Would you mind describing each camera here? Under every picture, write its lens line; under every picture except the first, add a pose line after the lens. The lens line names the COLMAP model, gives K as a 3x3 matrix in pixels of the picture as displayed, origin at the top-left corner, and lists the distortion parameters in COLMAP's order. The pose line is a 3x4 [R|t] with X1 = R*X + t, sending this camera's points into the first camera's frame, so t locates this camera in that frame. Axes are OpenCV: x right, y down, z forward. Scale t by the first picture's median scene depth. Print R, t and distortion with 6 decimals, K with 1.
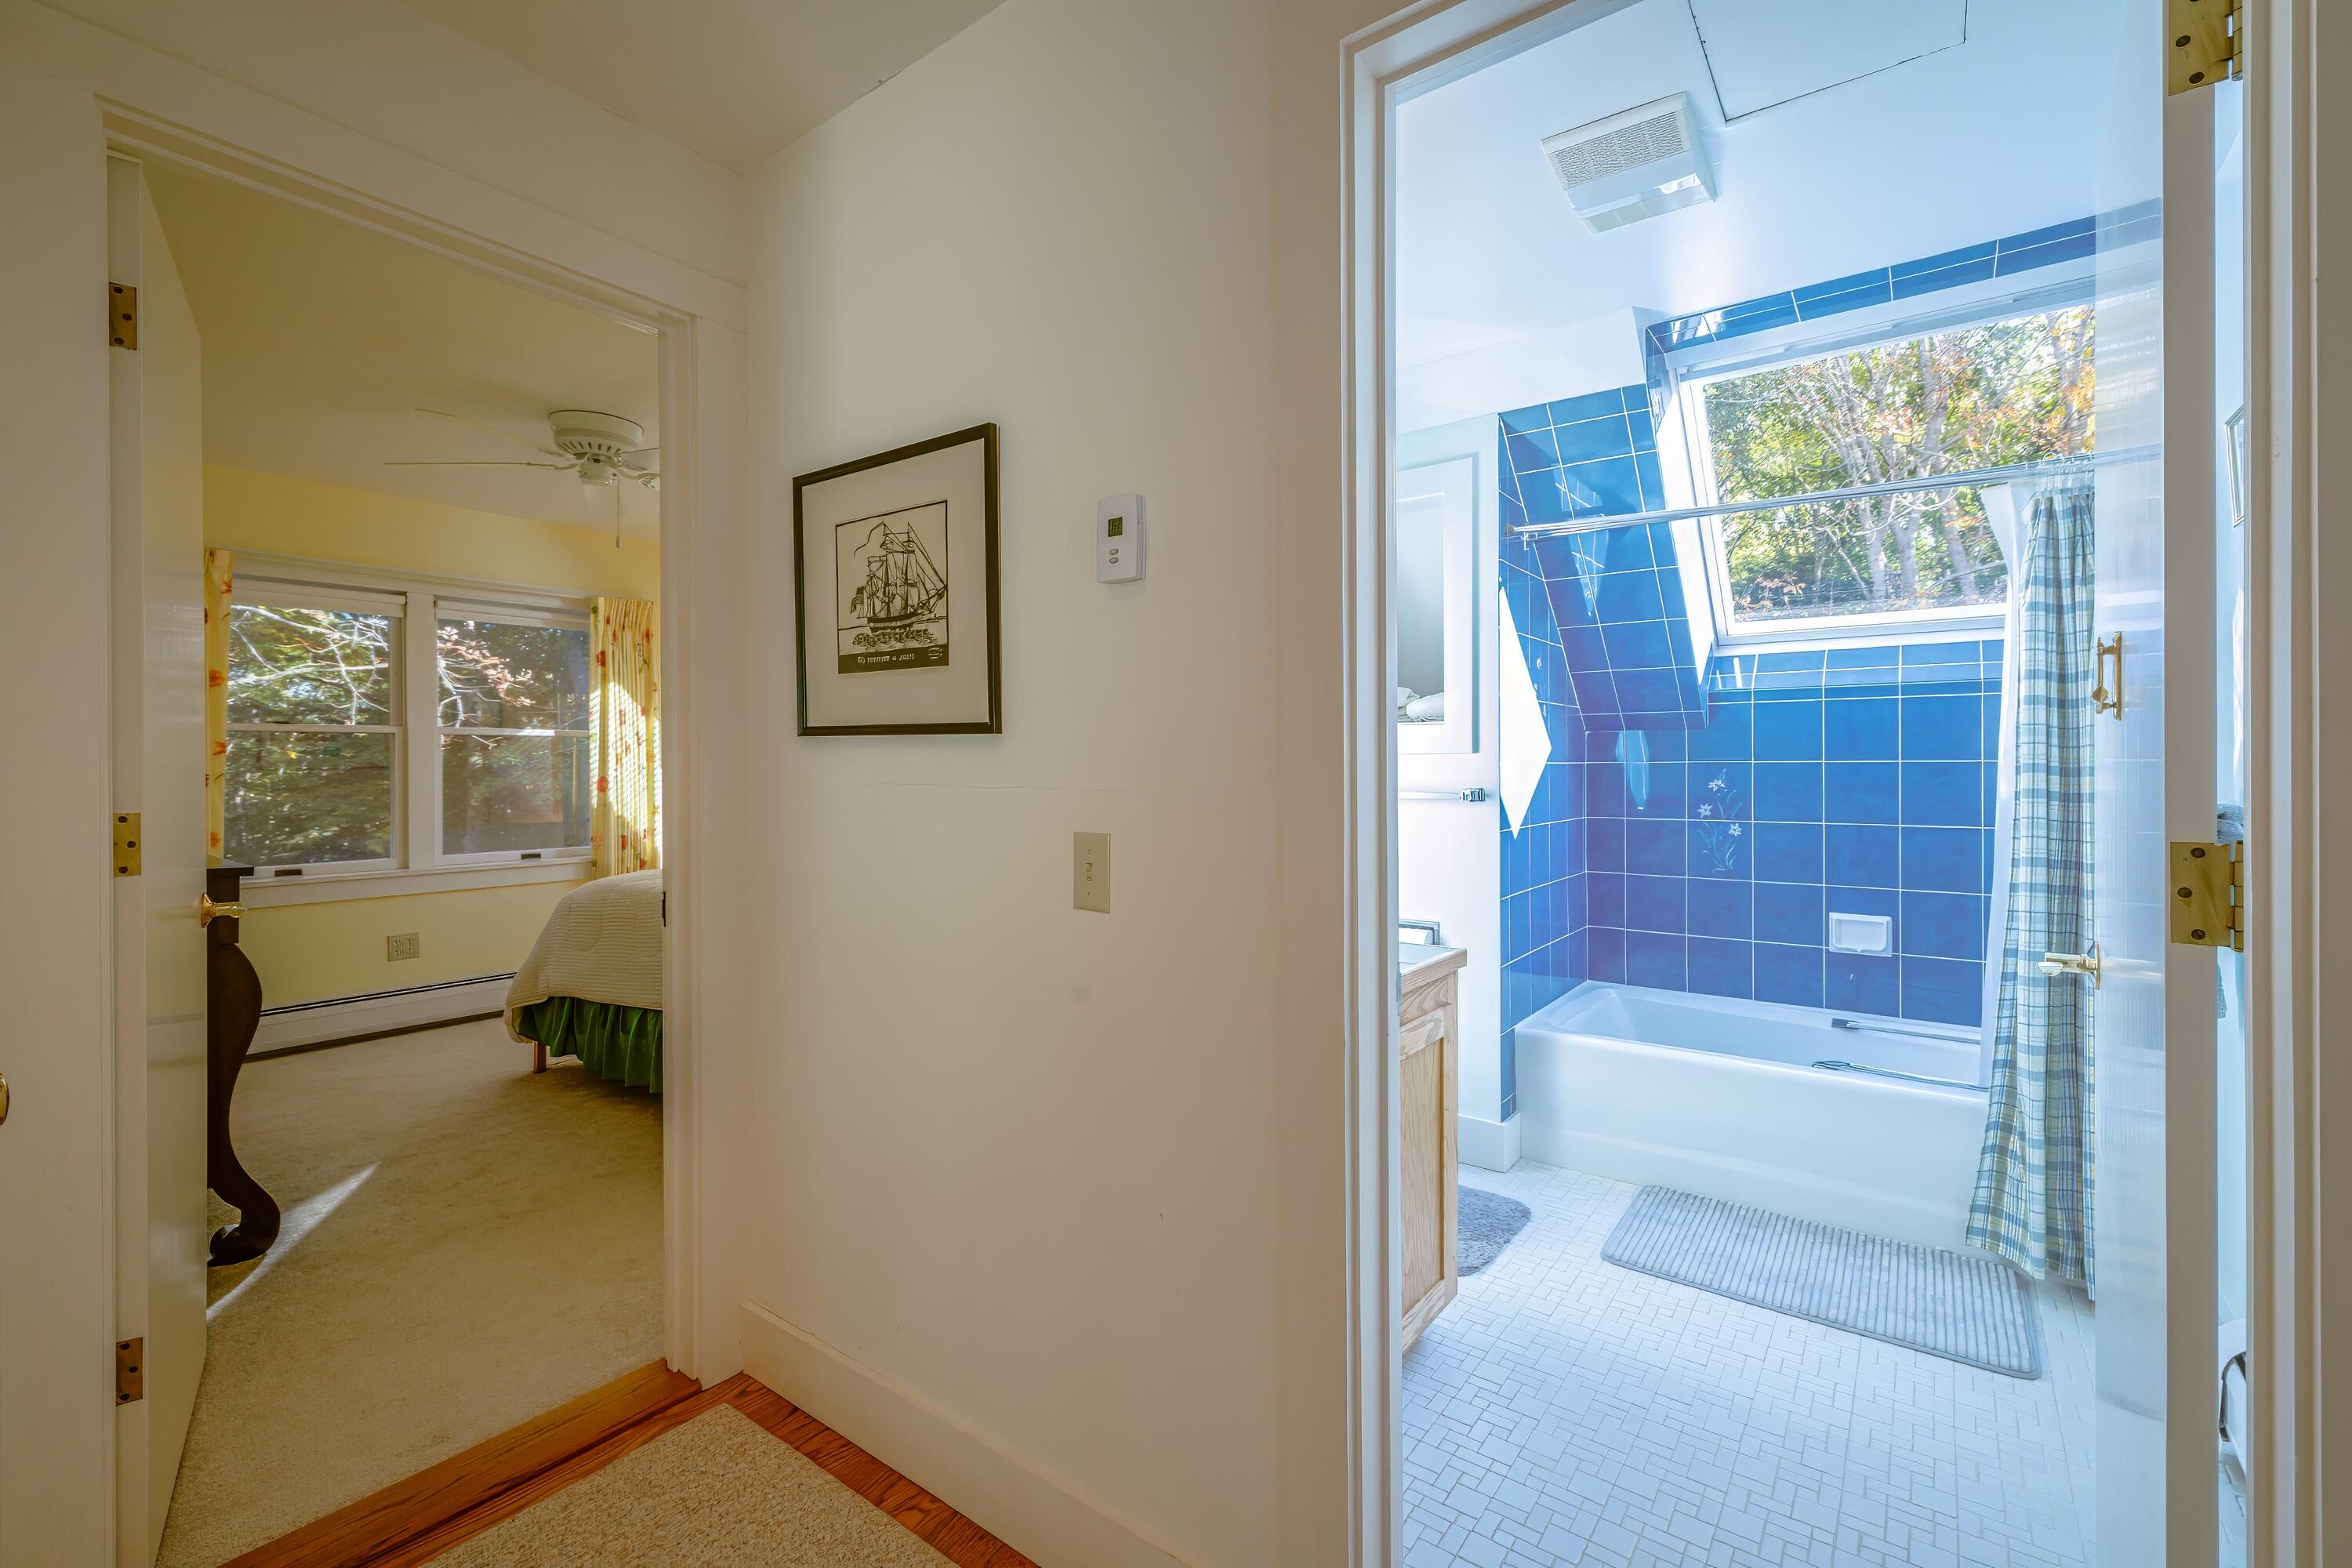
lens RADIAL K [[1000.2, 0, 1178.8], [0, 1000.2, 775.7], [0, 0, 1]] dist [-0.000719, -0.000206]
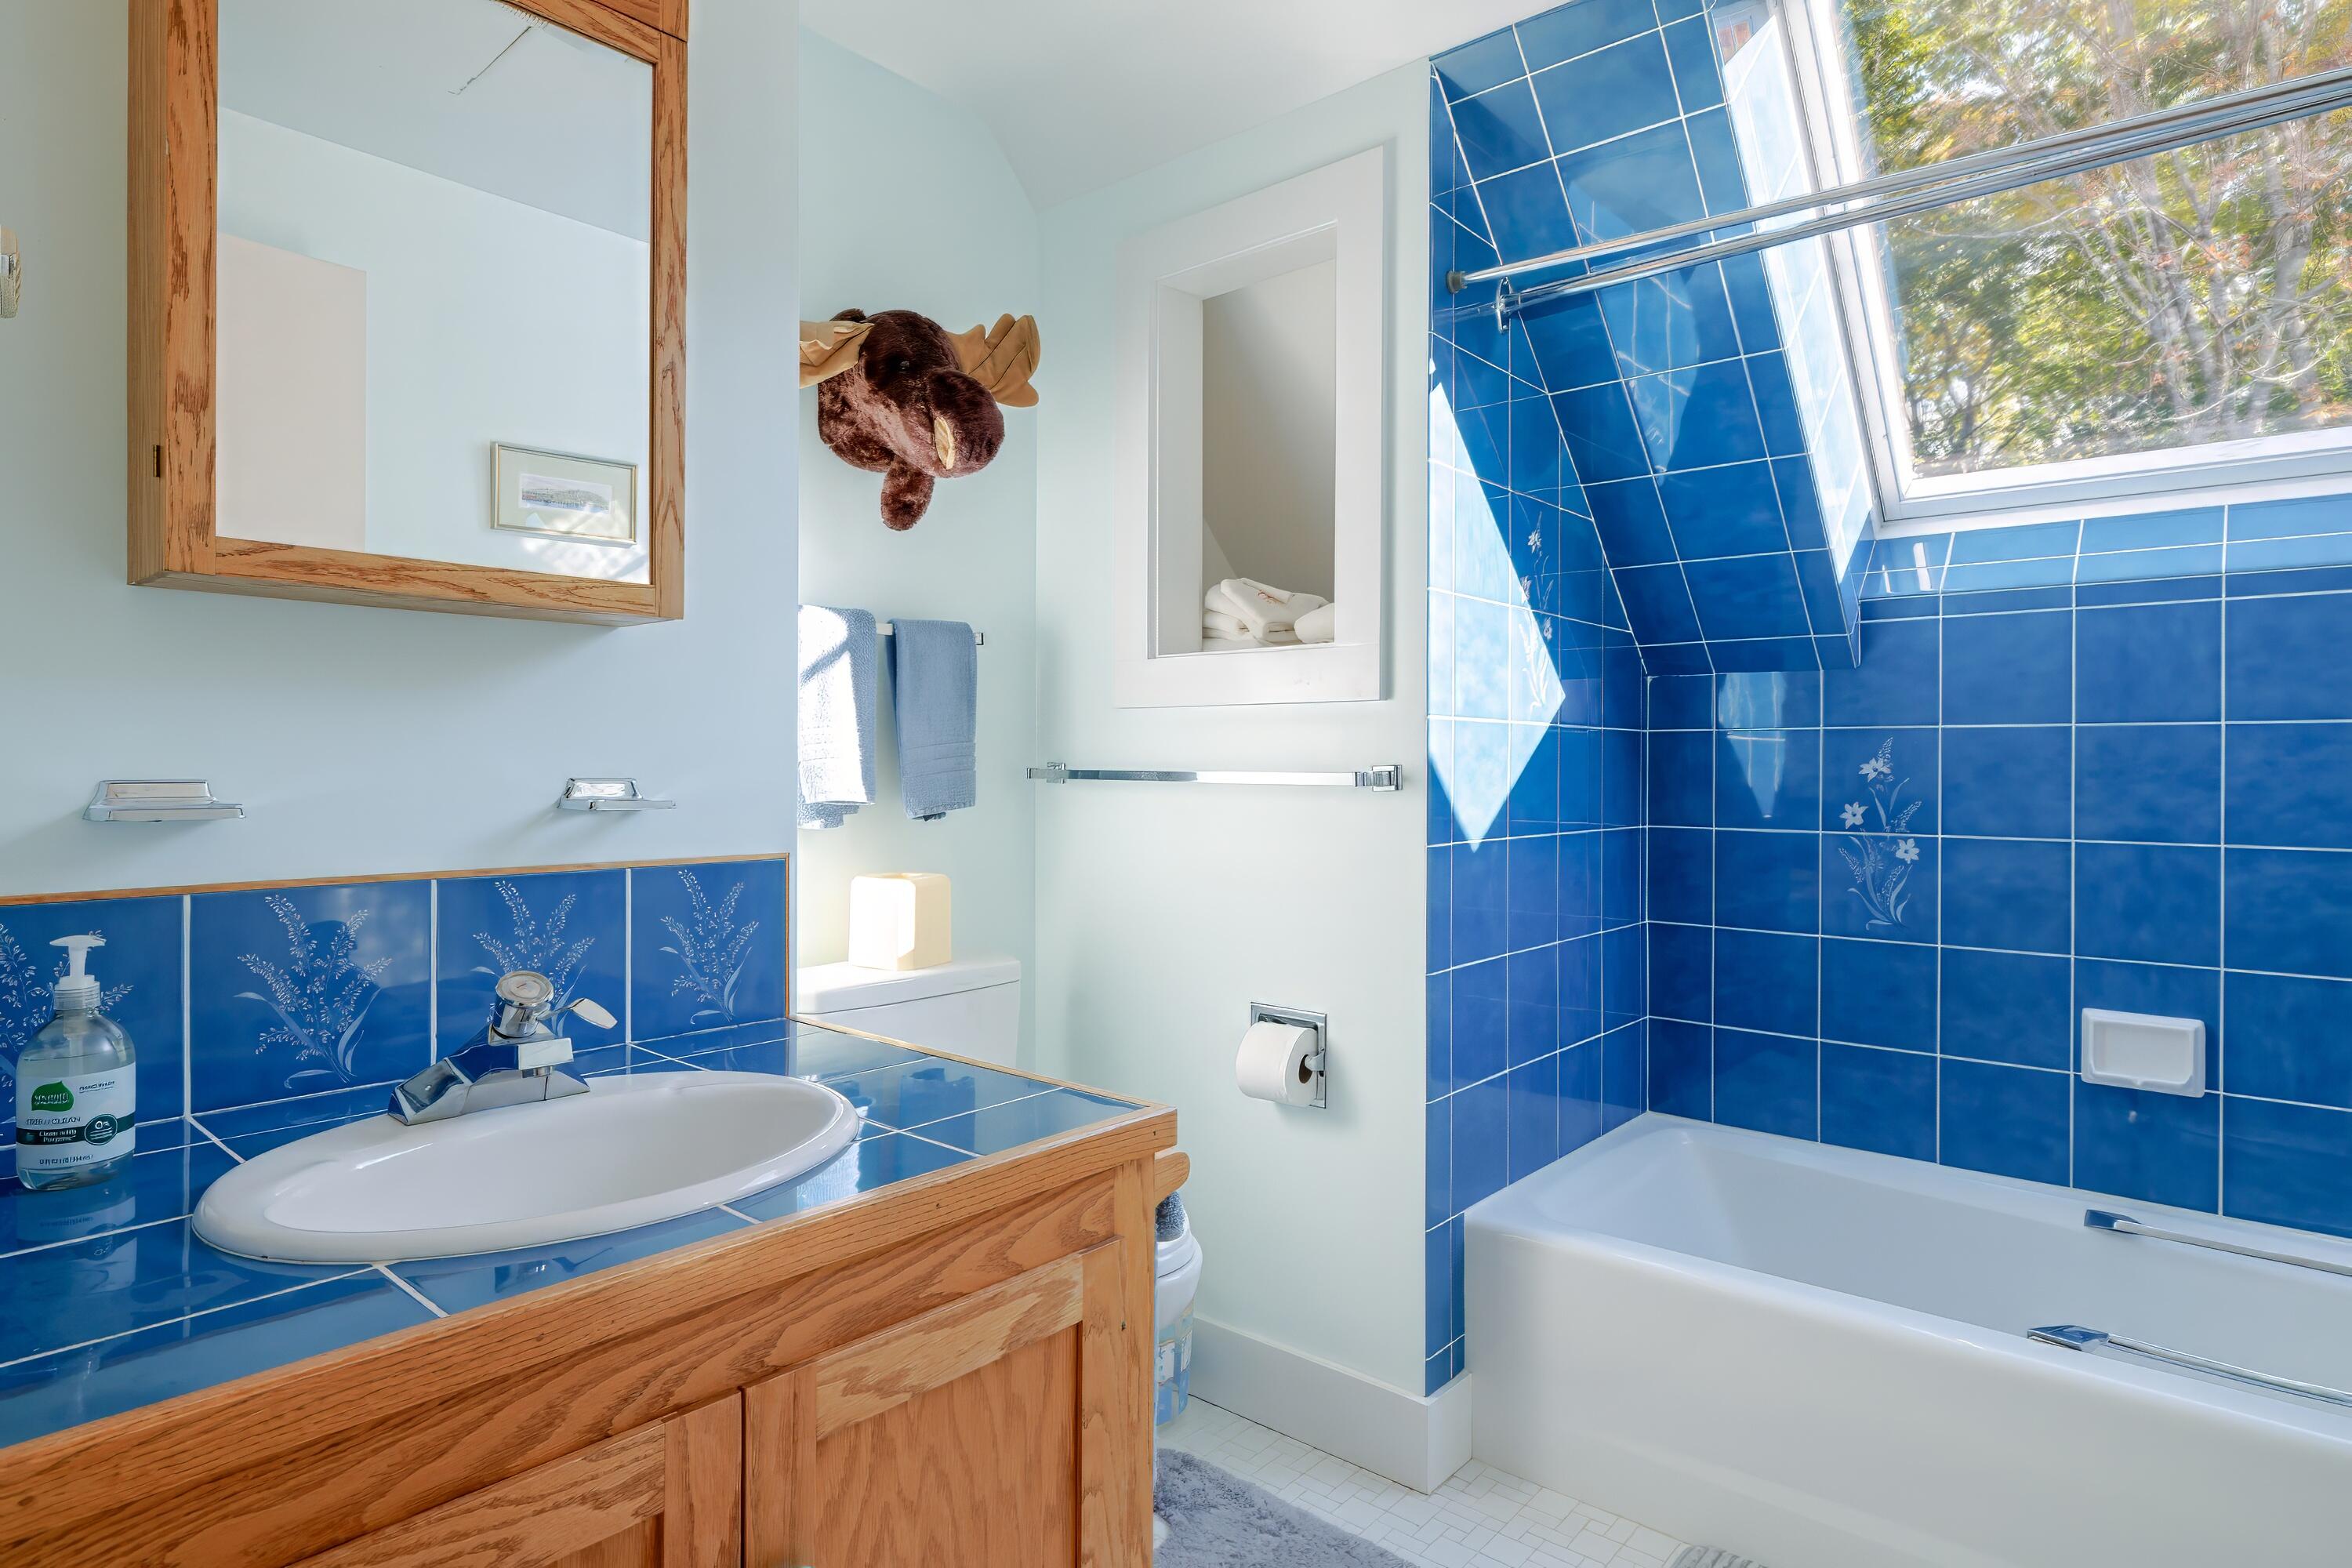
lens RADIAL K [[1269.0, 0, 1178.2], [0, 1269.0, 772.4], [0, 0, 1]] dist [-0.004498, -0.001209]
pose [[0.997461, 0.009957, -0.070519, 0.215643], [-0.010215, 0.999942, -0.003299, 0.018081], [0.070482, 0.004011, 0.997505, 0.291969]]
